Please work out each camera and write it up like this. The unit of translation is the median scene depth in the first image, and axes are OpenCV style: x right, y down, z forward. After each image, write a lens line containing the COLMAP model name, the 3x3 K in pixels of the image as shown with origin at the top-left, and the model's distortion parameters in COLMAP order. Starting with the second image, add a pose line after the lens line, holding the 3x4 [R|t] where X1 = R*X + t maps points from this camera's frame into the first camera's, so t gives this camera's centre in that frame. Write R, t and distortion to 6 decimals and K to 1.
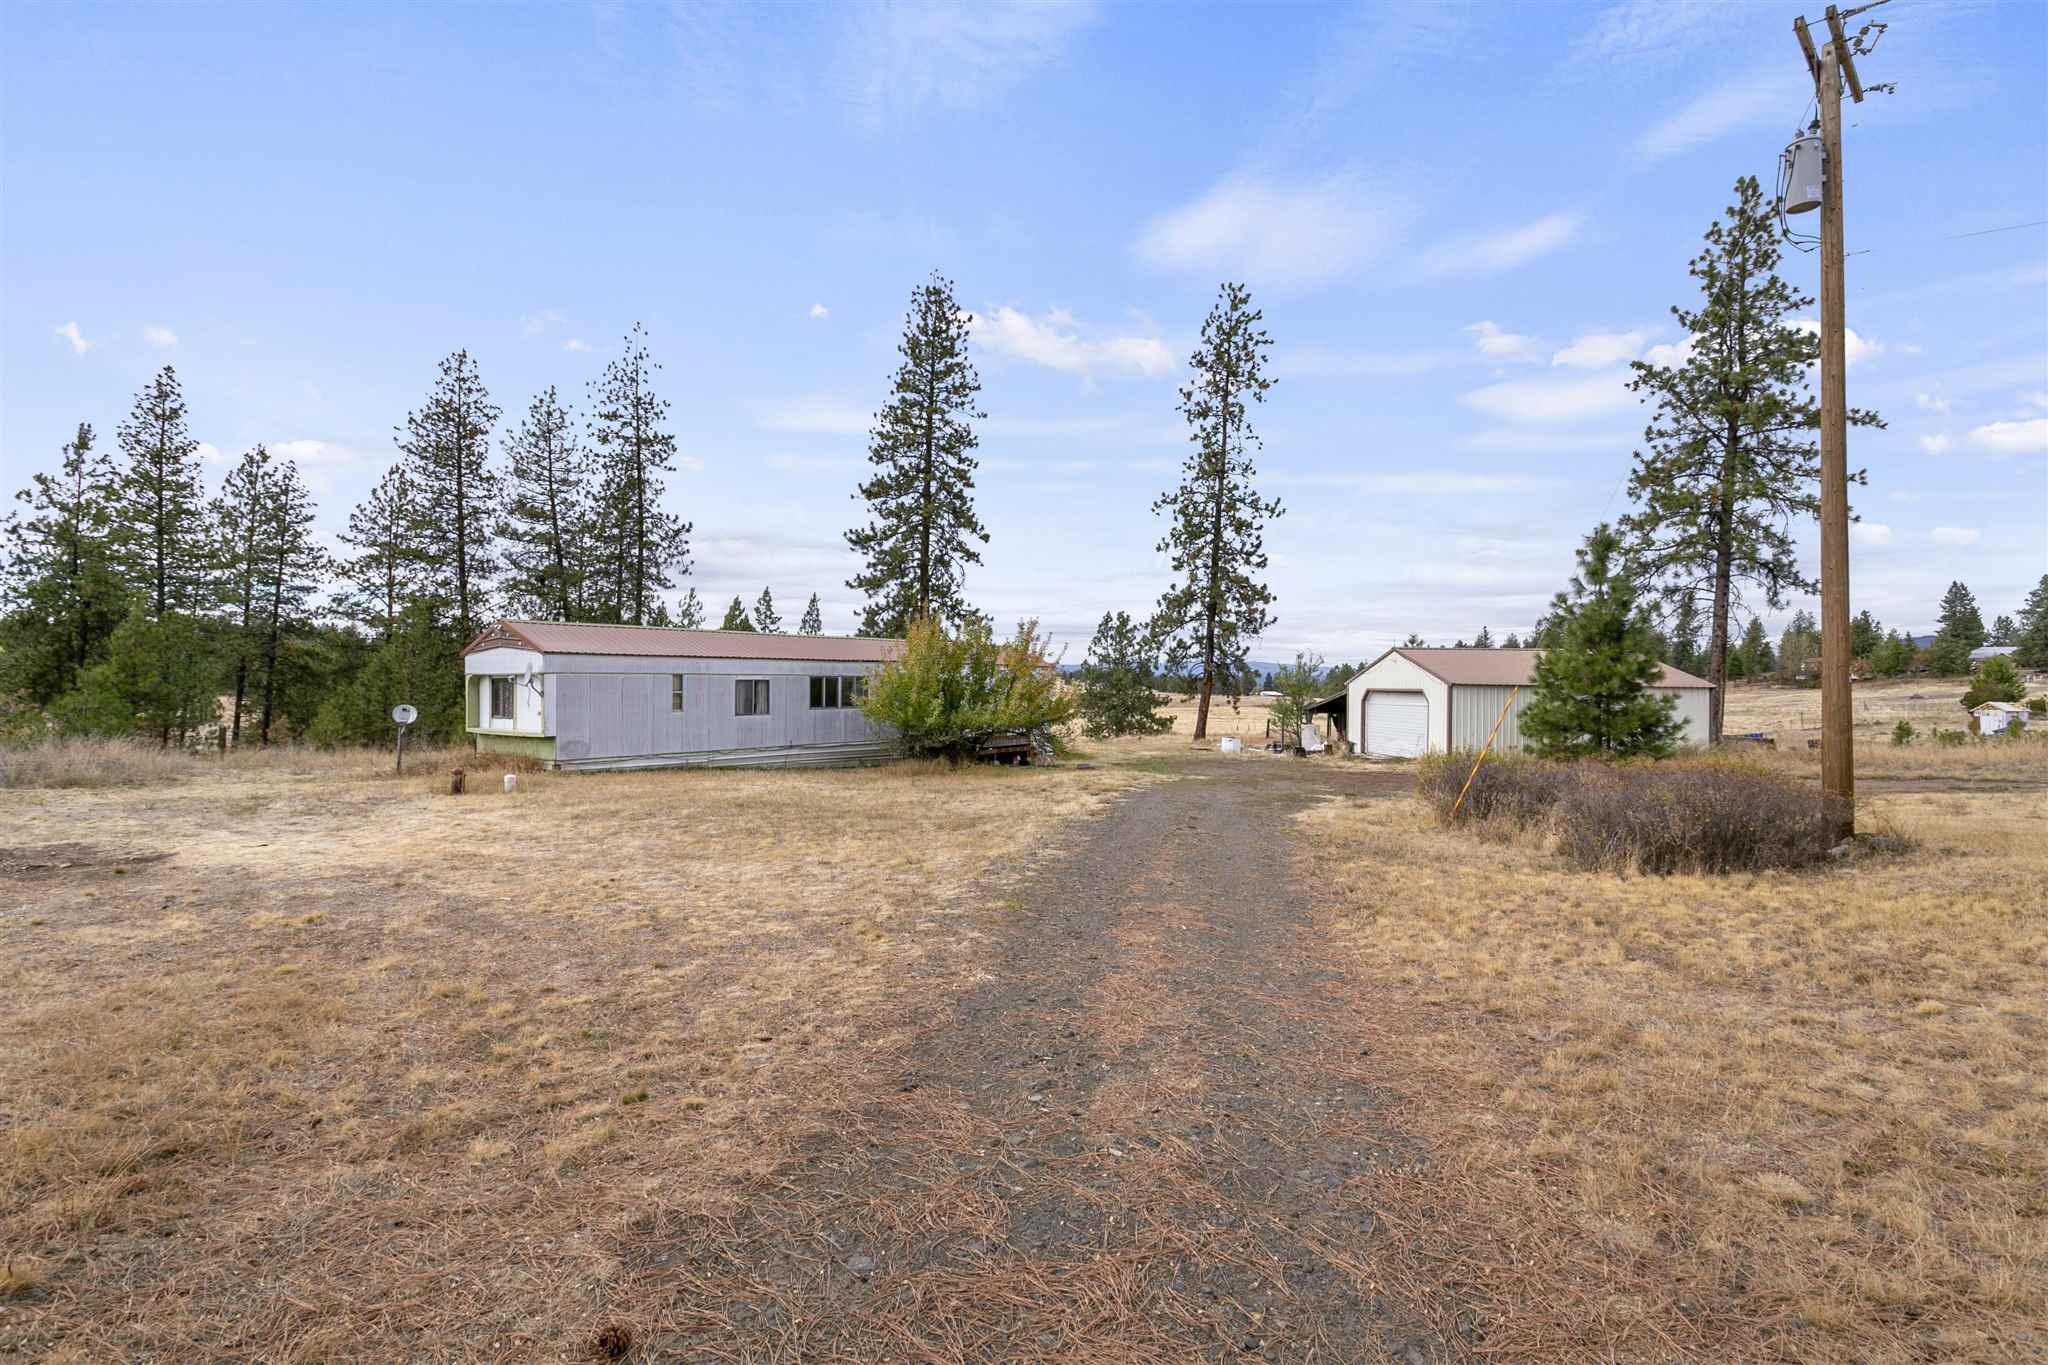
lens RADIAL K [[981.9, 0, 1016.9], [0, 981.9, 645.3], [0, 0, 1]] dist [0.001097, 0.000140]
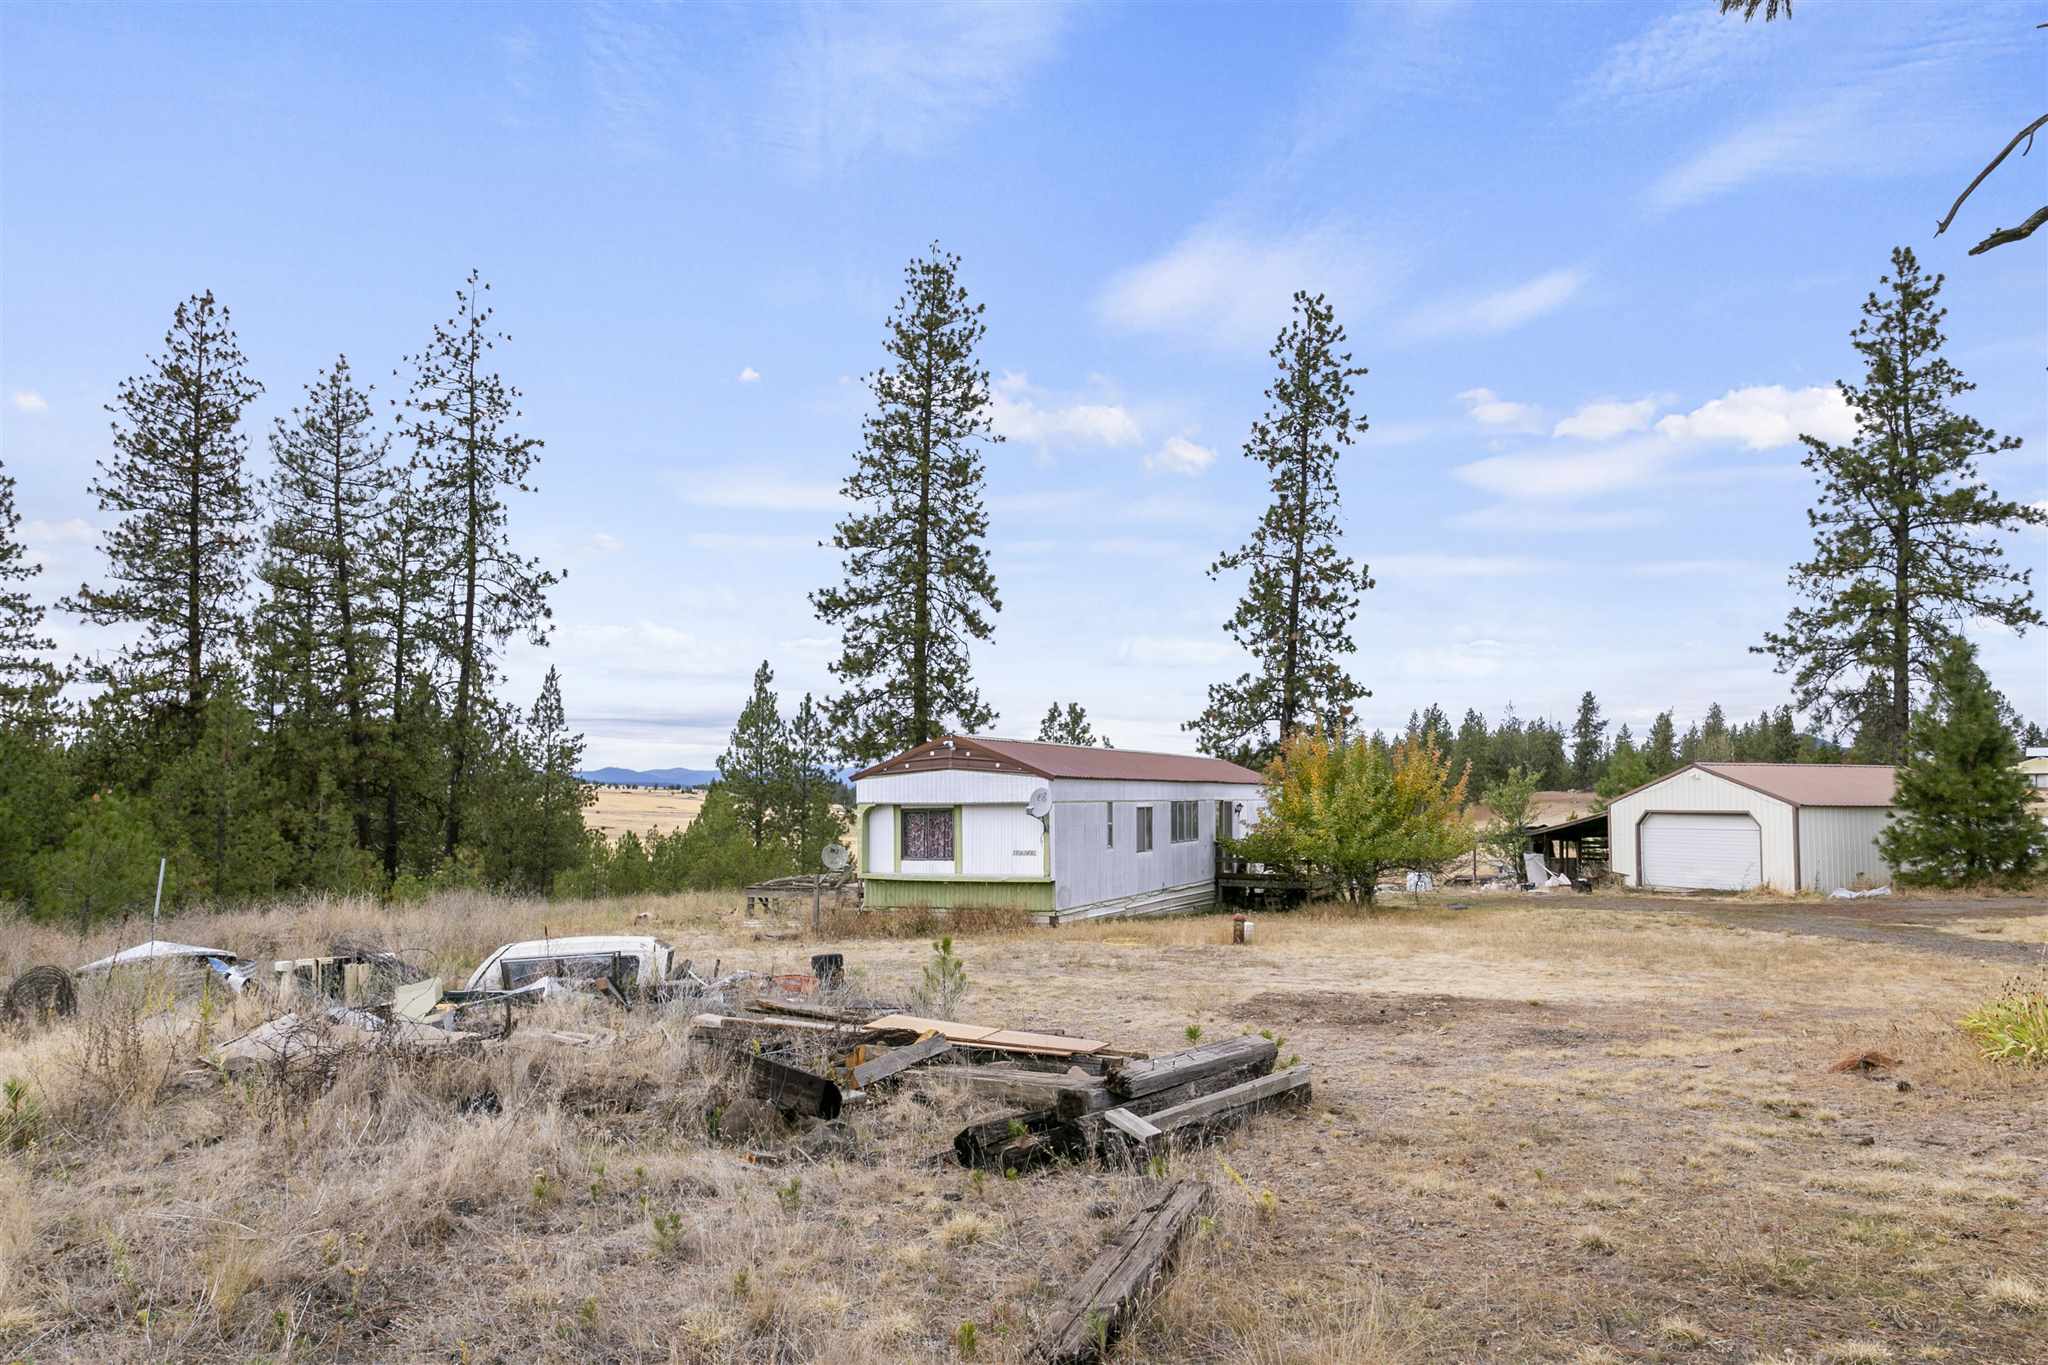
lens RADIAL K [[1492.7, 0, 1012.7], [0, 1492.7, 650.2], [0, 0, 1]] dist [0.004369, 0.000511]
pose [[0.962332, 0.019795, 0.271155, -0.330643], [-0.003630, 0.998193, -0.059987, -0.009305], [-0.271852, 0.056743, 0.960665, -0.075379]]
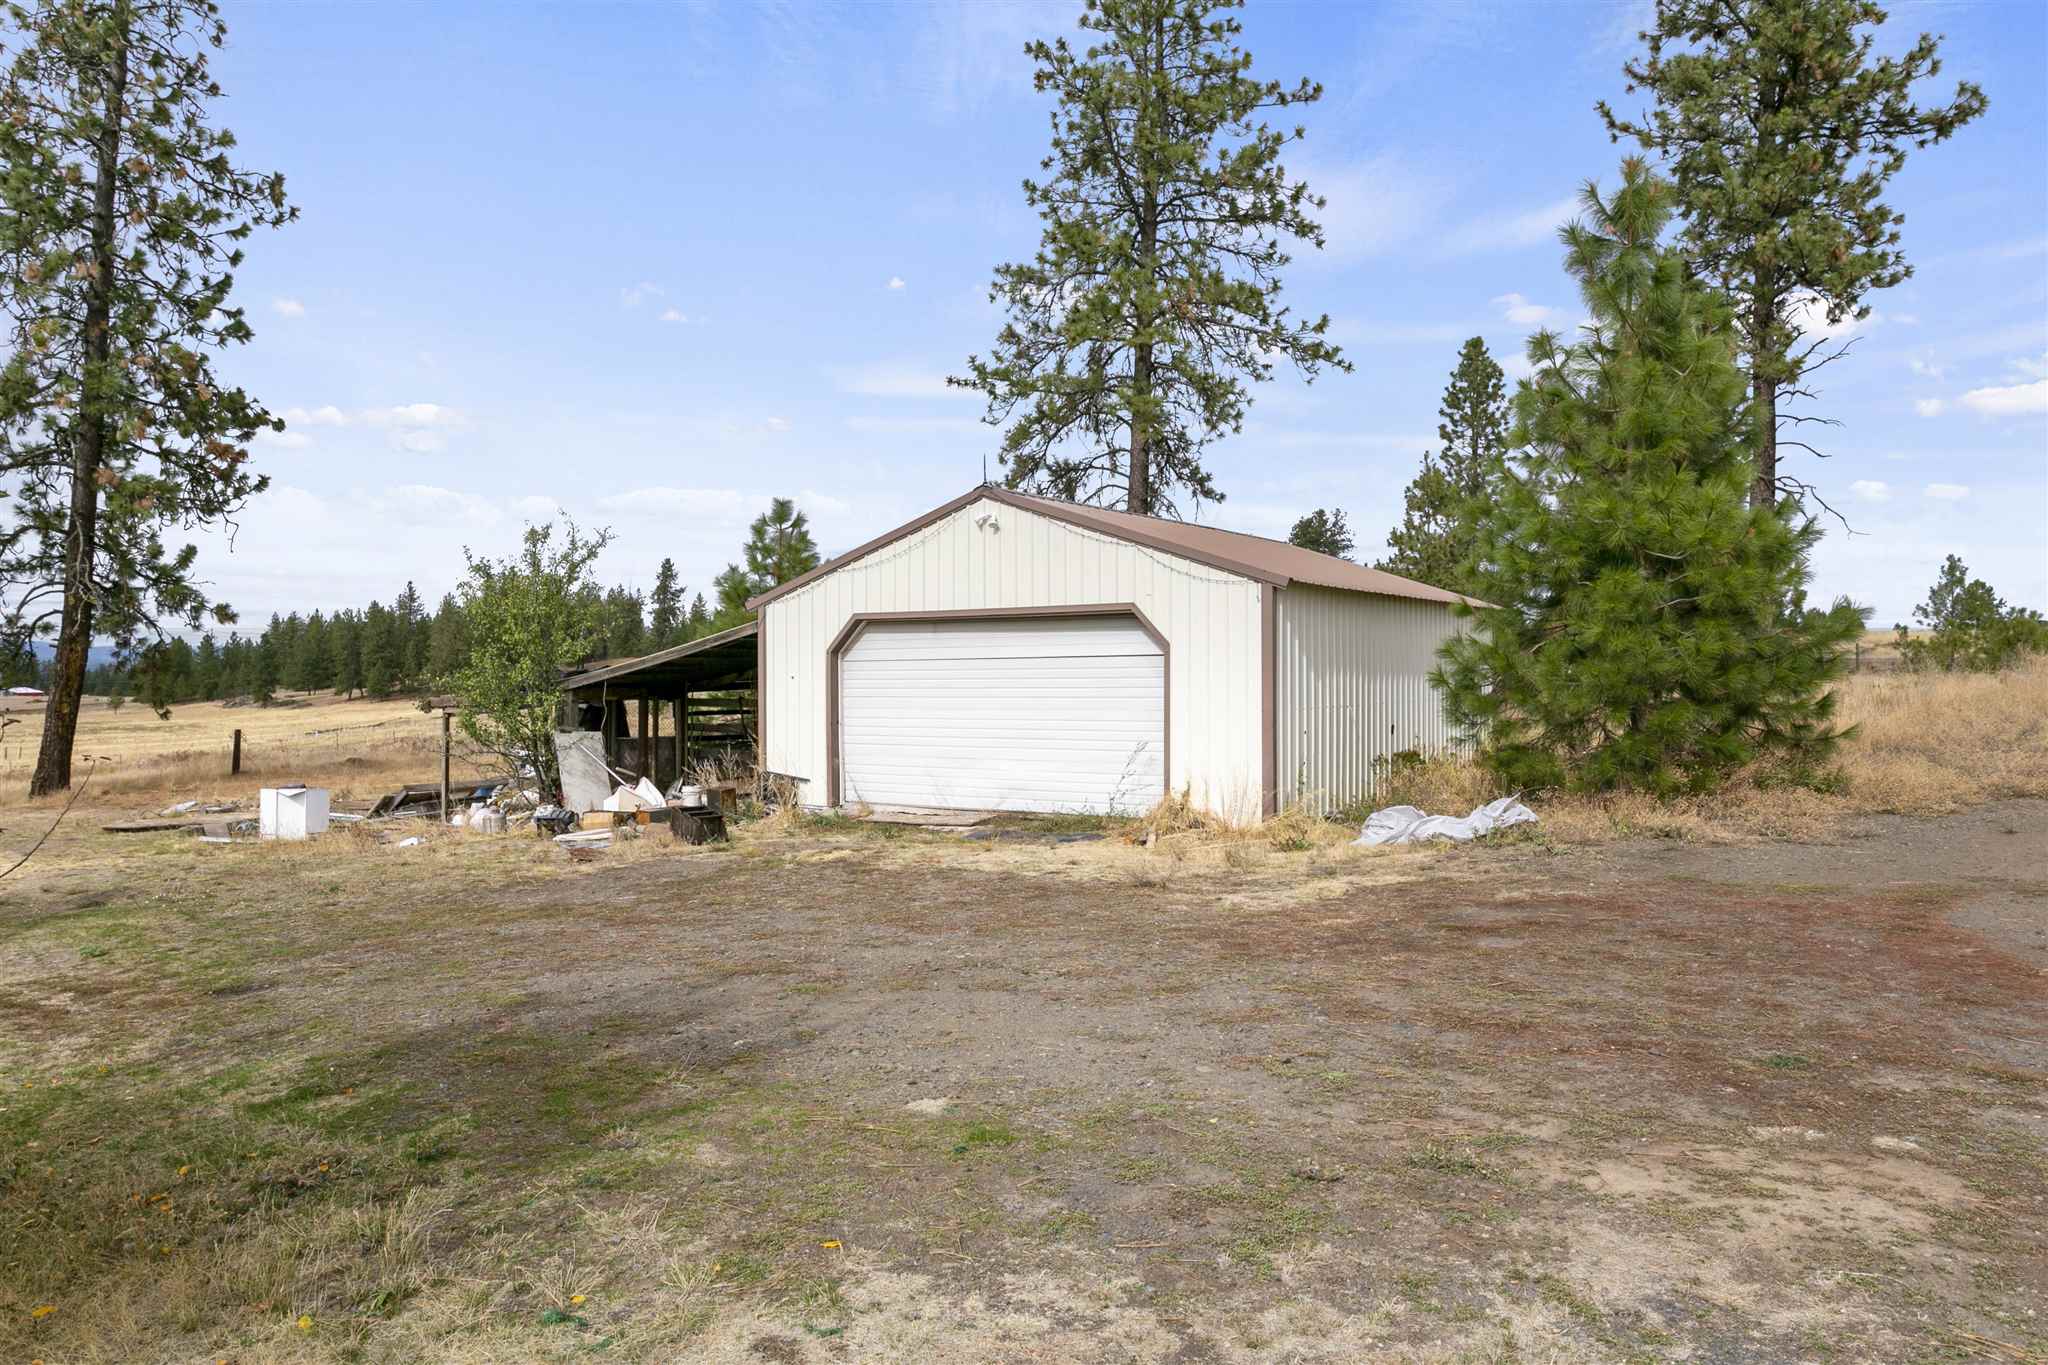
lens RADIAL K [[1397.0, 0, 1024.0], [0, 1397.0, 682.5], [0, 0, 1]] dist [-0.000901, -0.003264]
pose [[0.625533, -0.025711, 0.779774, 0.007421], [-0.012418, 0.999002, 0.042901, 0.028041], [-0.780099, -0.036519, 0.624589, 0.394698]]
